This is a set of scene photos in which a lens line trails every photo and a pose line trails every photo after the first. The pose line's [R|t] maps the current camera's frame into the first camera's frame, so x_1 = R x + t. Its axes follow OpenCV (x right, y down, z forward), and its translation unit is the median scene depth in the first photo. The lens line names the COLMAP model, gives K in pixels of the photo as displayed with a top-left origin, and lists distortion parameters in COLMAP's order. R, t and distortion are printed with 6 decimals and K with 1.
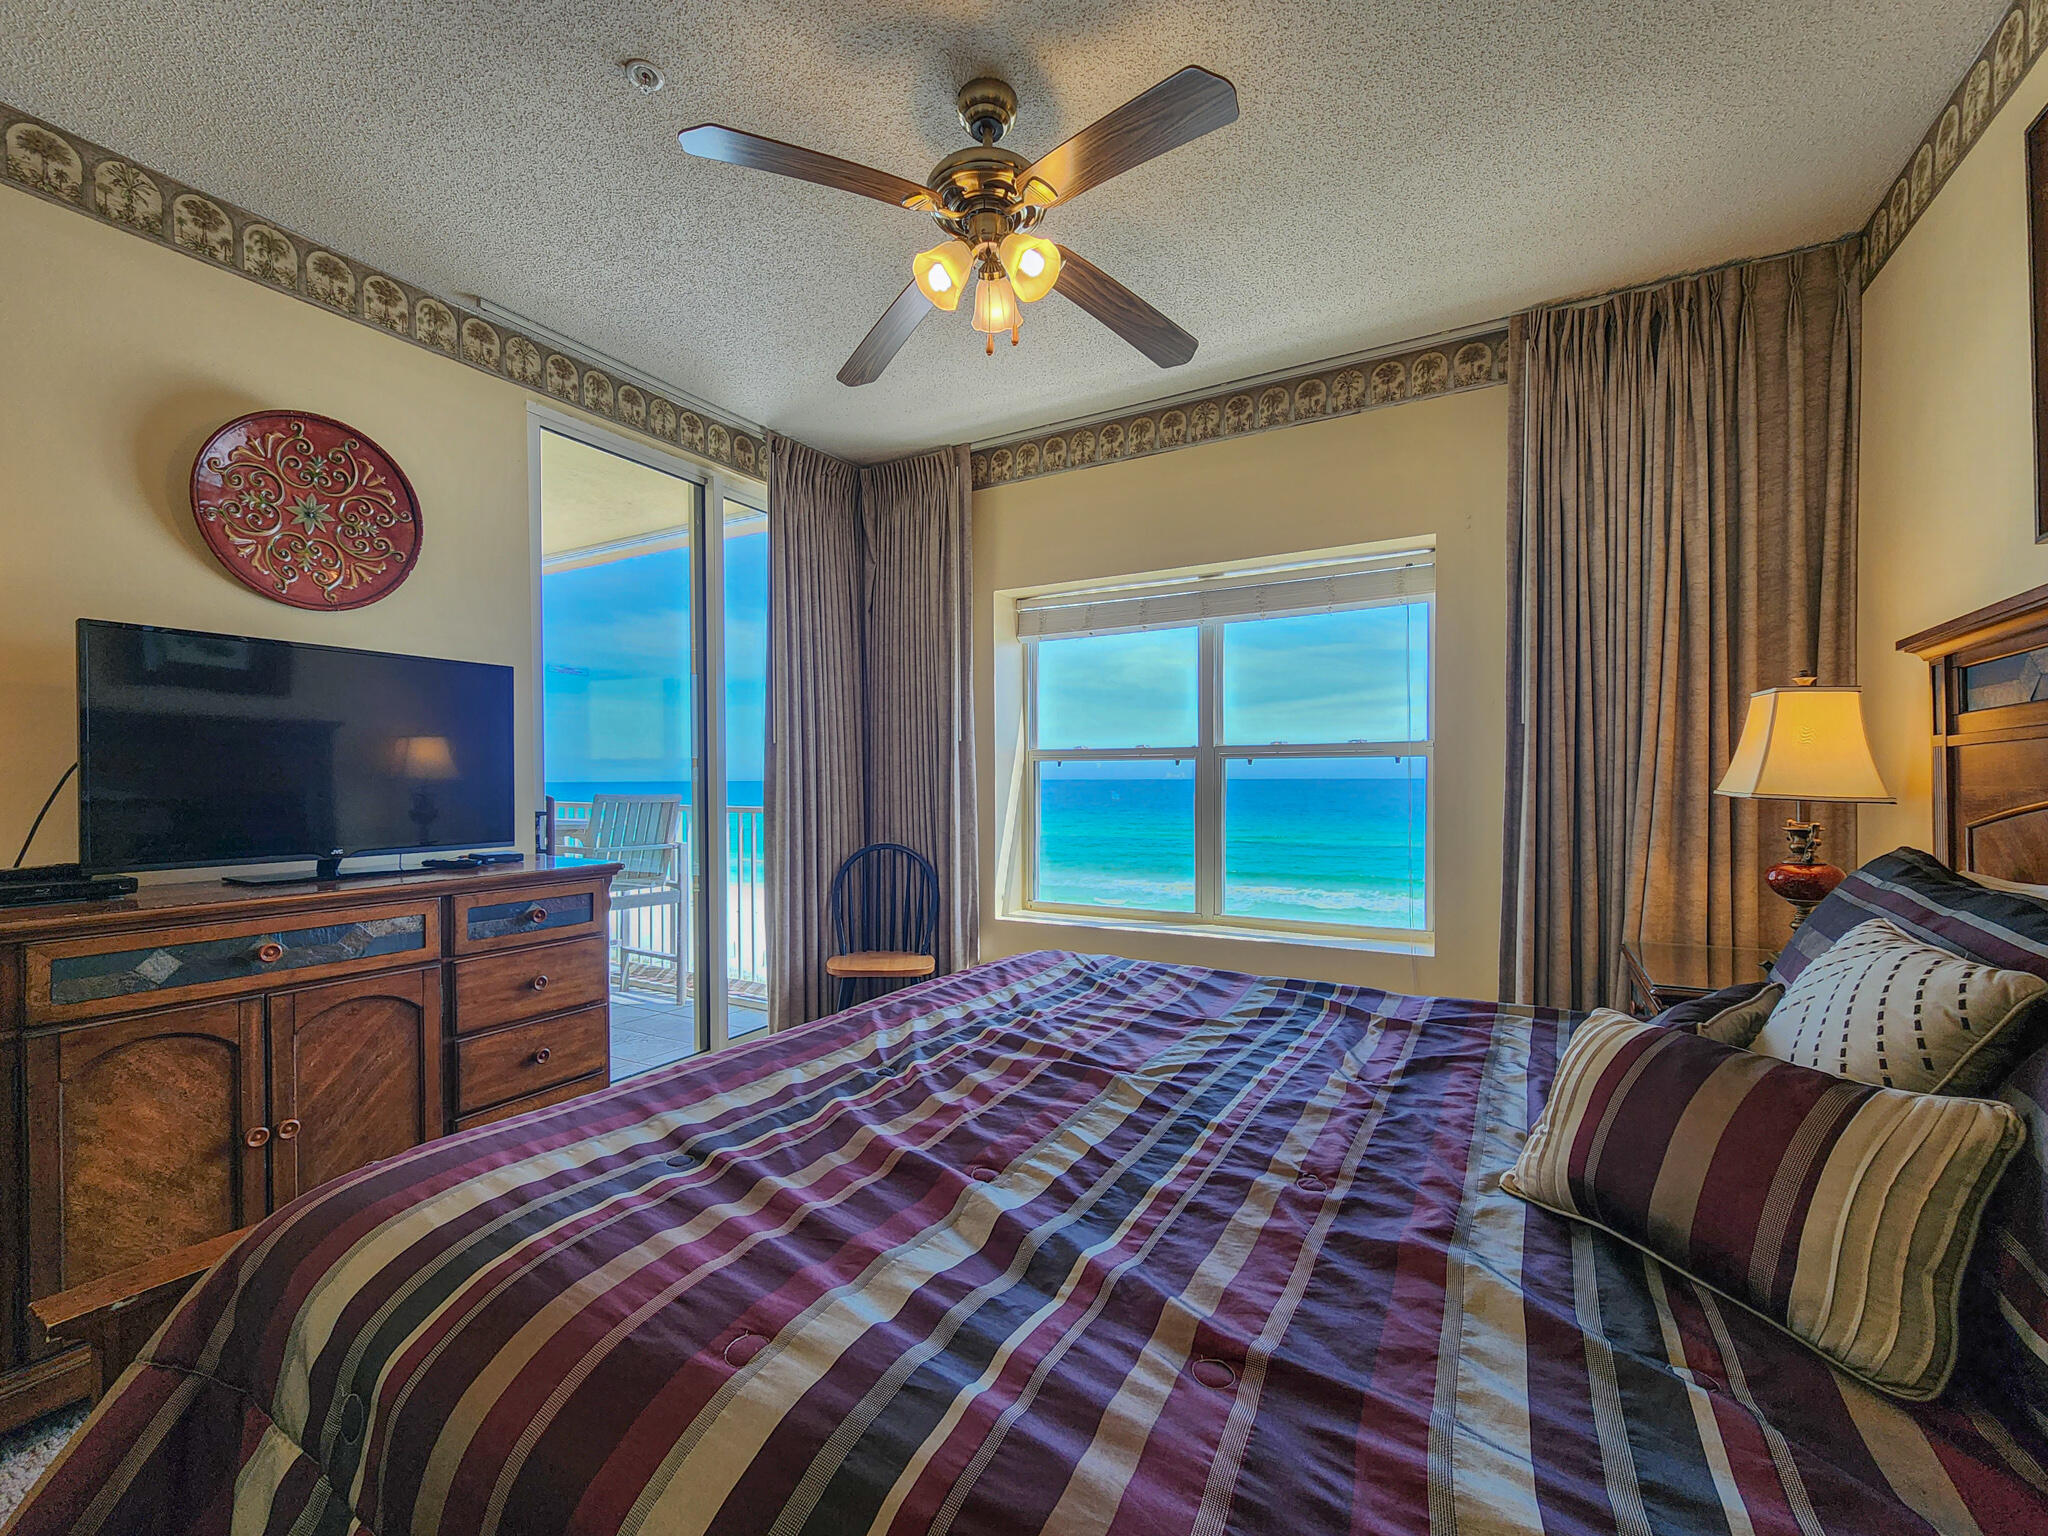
lens RADIAL K [[845.6, 0, 1020.9], [0, 845.6, 791.9], [0, 0, 1]] dist [-0.002511, -0.000683]
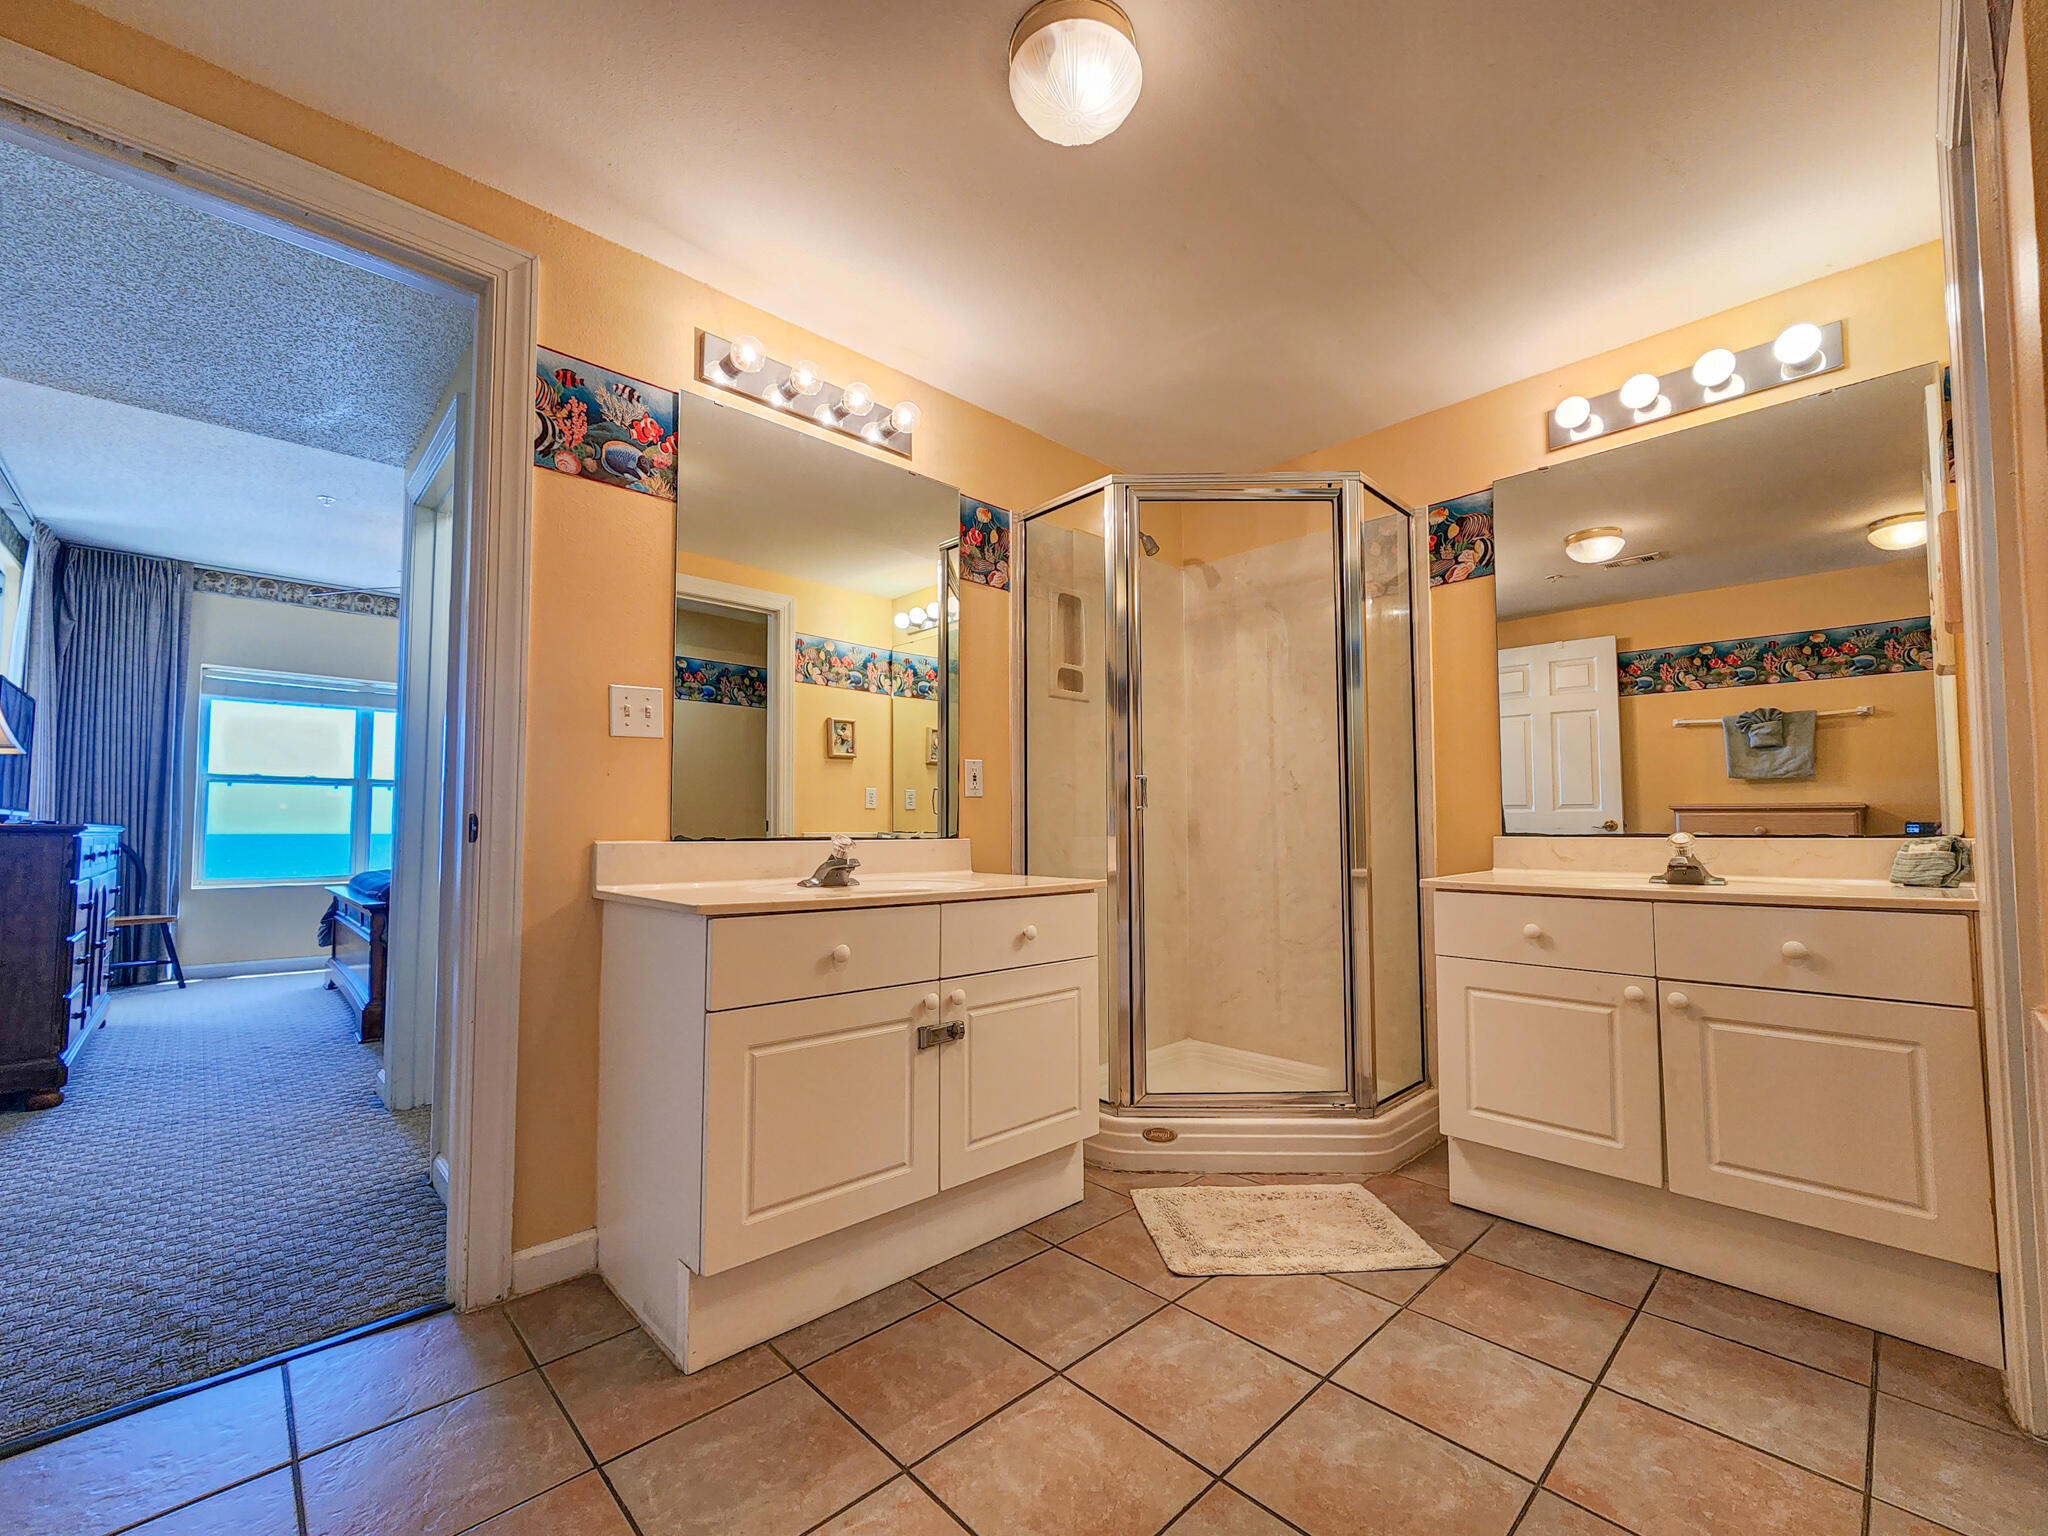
lens RADIAL K [[834.7, 0, 1020.9], [0, 834.7, 791.1], [0, 0, 1]] dist [-0.001655, -0.001150]
pose [[0.293727, 0.050617, 0.954548, -1.031110], [0.022009, 0.997974, -0.059692, 0.105327], [-0.955636, 0.038542, 0.292018, -0.810438]]
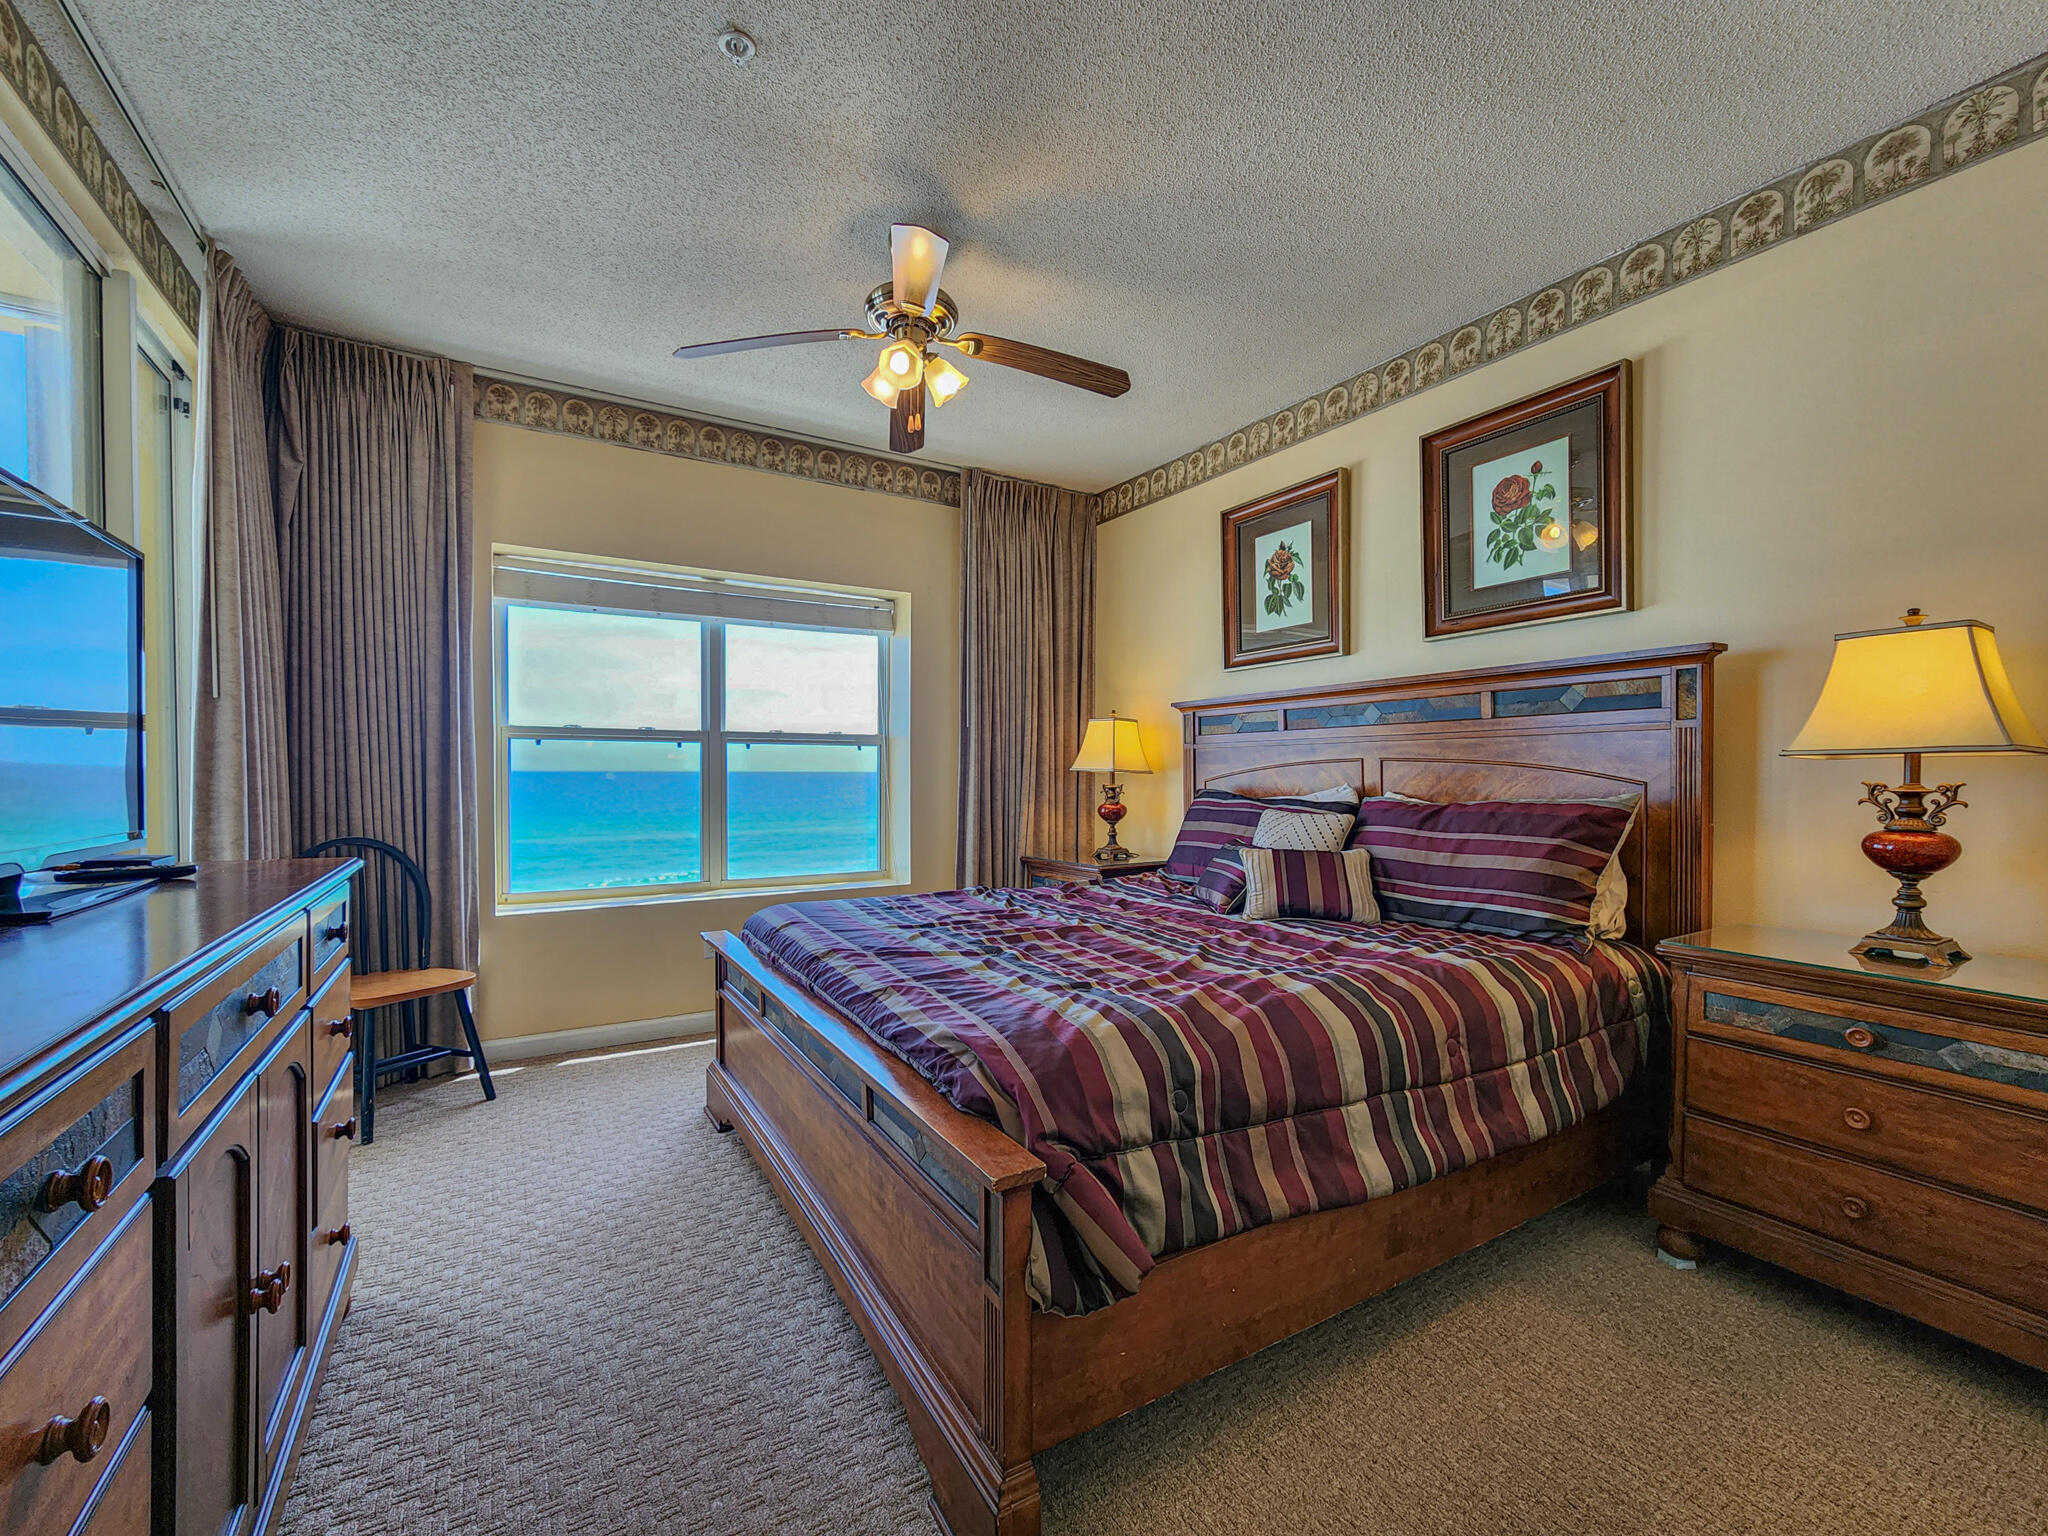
lens RADIAL K [[834.7, 0, 1020.9], [0, 834.7, 791.1], [0, 0, 1]] dist [-0.001655, -0.001150]
pose [[0.495334, -0.017546, 0.868525, -0.541781], [0.008015, 0.999846, 0.015628, 0.011803], [-0.868666, -0.000780, 0.495398, 0.099560]]
